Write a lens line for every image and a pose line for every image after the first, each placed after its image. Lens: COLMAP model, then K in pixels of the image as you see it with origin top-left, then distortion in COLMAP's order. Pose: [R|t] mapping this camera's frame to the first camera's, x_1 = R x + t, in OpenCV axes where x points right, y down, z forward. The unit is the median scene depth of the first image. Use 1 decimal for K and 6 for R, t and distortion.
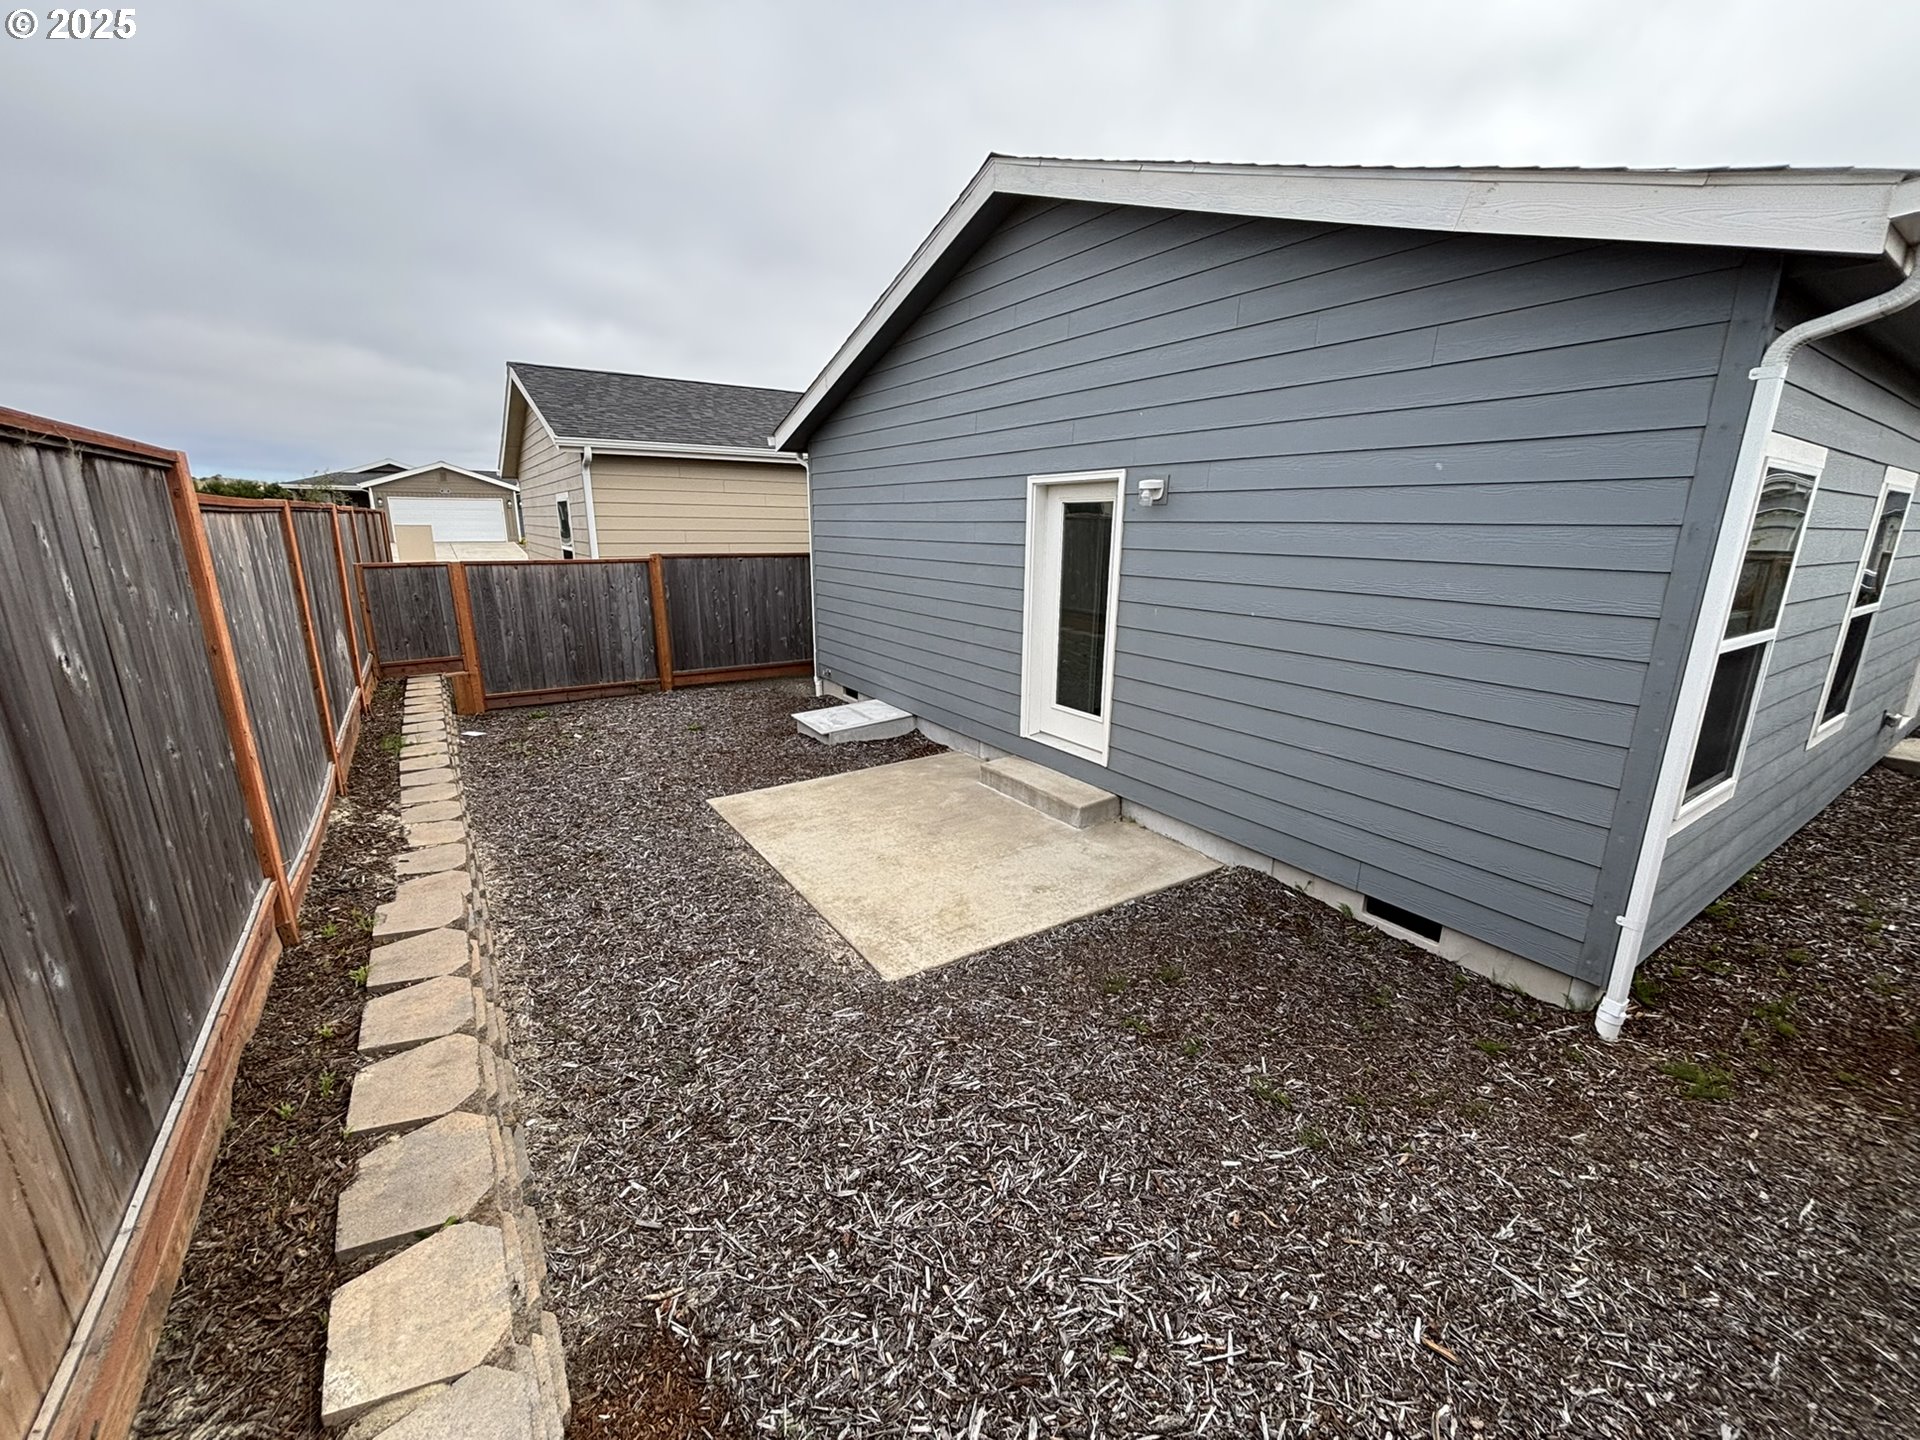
lens RADIAL K [[769.4, 0, 952.0], [0, 769.4, 715.3], [0, 0, 1]] dist [-0.002708, -0.000278]
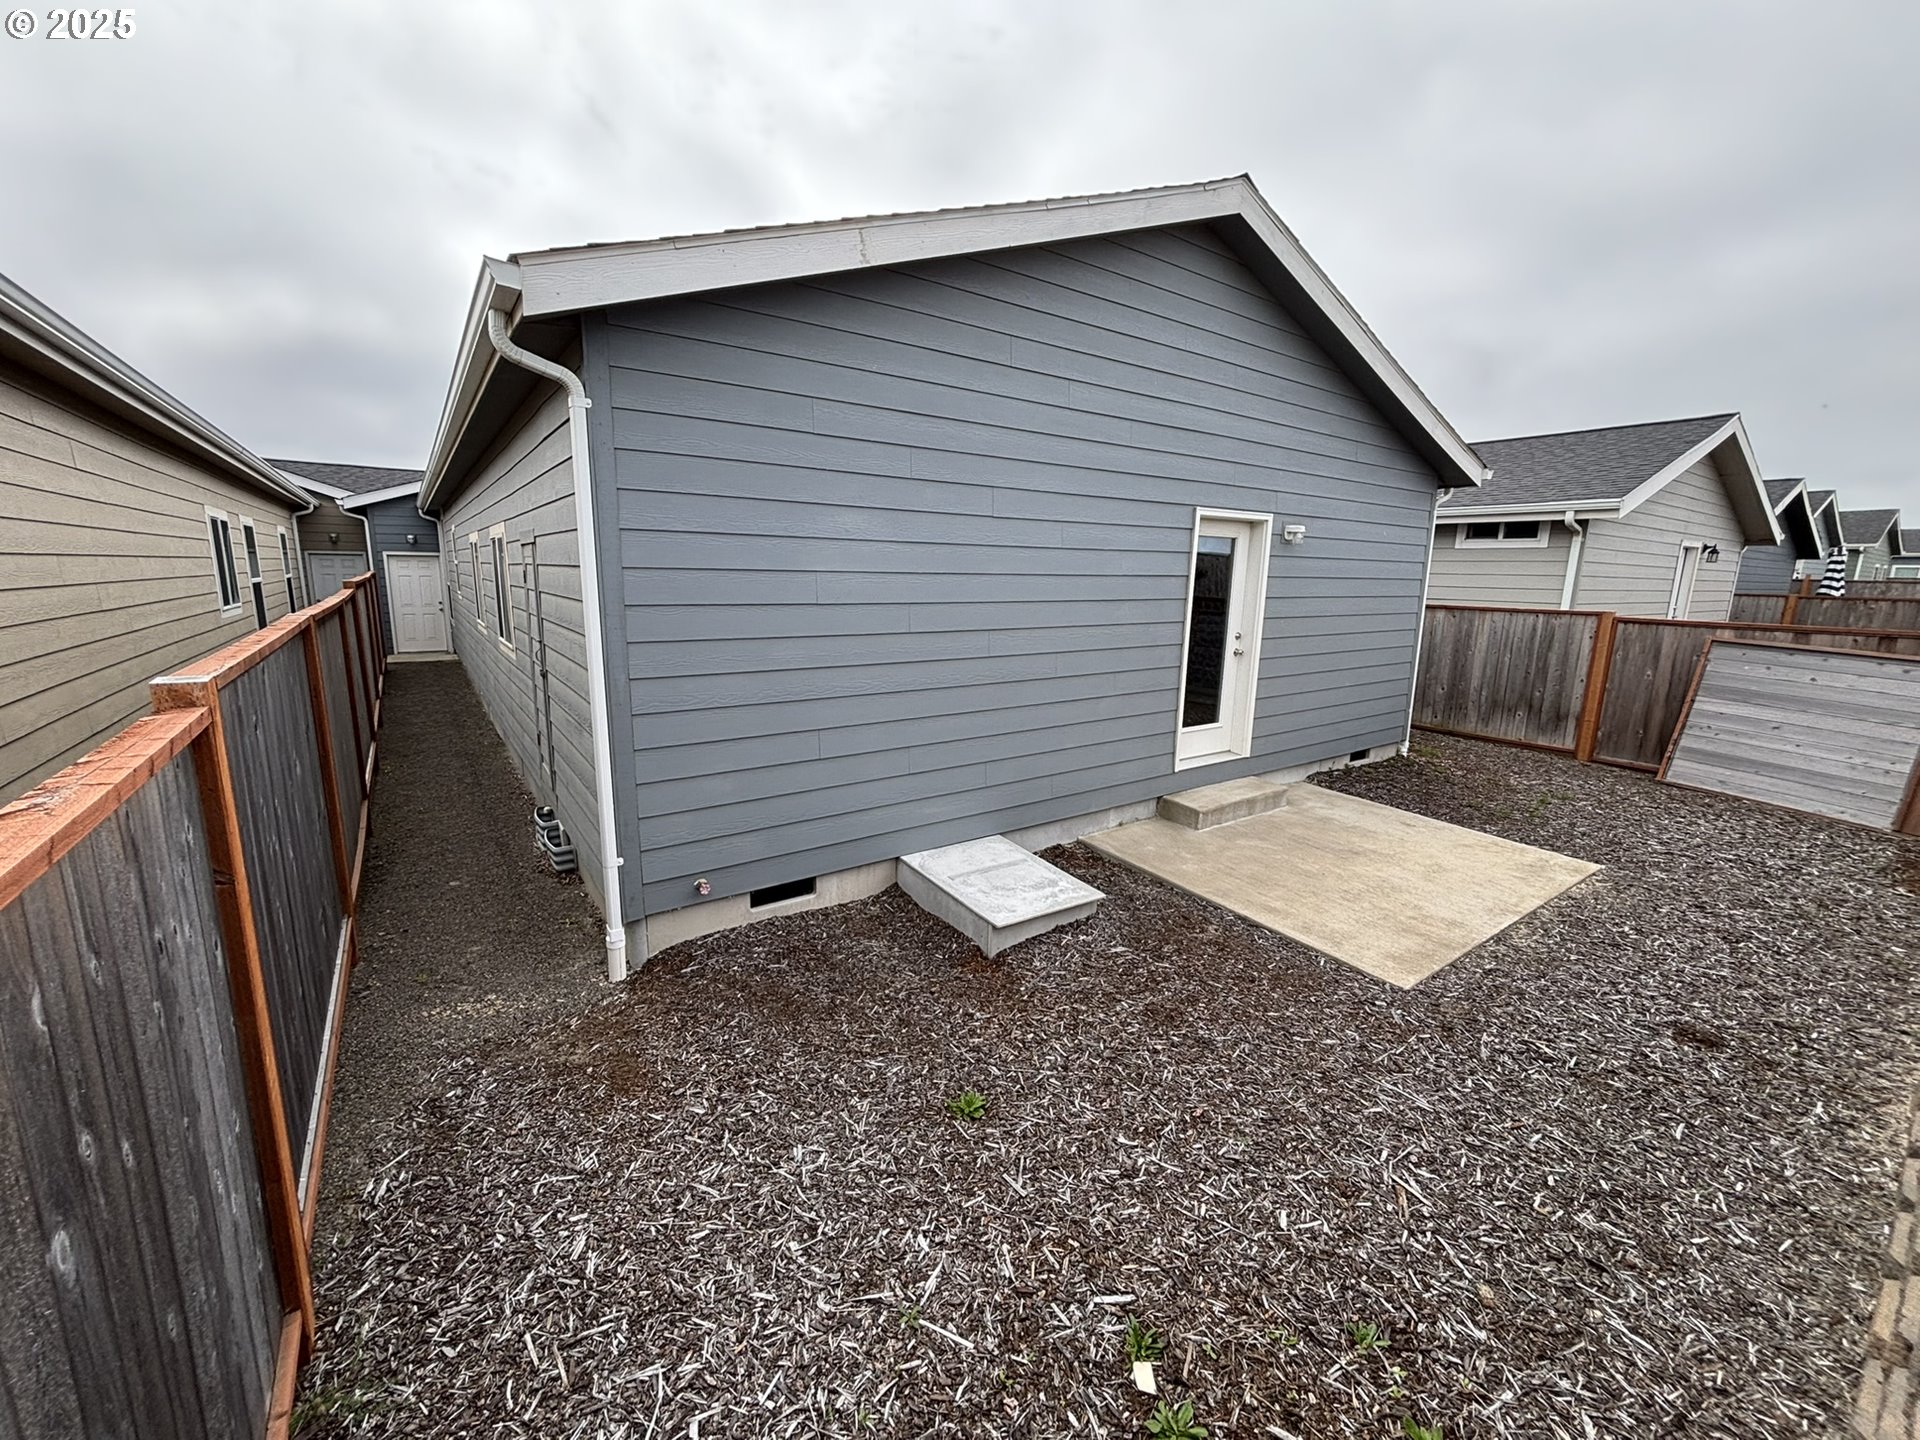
lens RADIAL K [[769.4, 0, 952.0], [0, 769.4, 715.3], [0, 0, 1]] dist [-0.002708, -0.000278]
pose [[-0.026996, -0.191463, 0.981129, -0.957981], [0.226589, 0.954767, 0.192553, -0.333165], [-0.973616, 0.227511, 0.017609, 1.415941]]
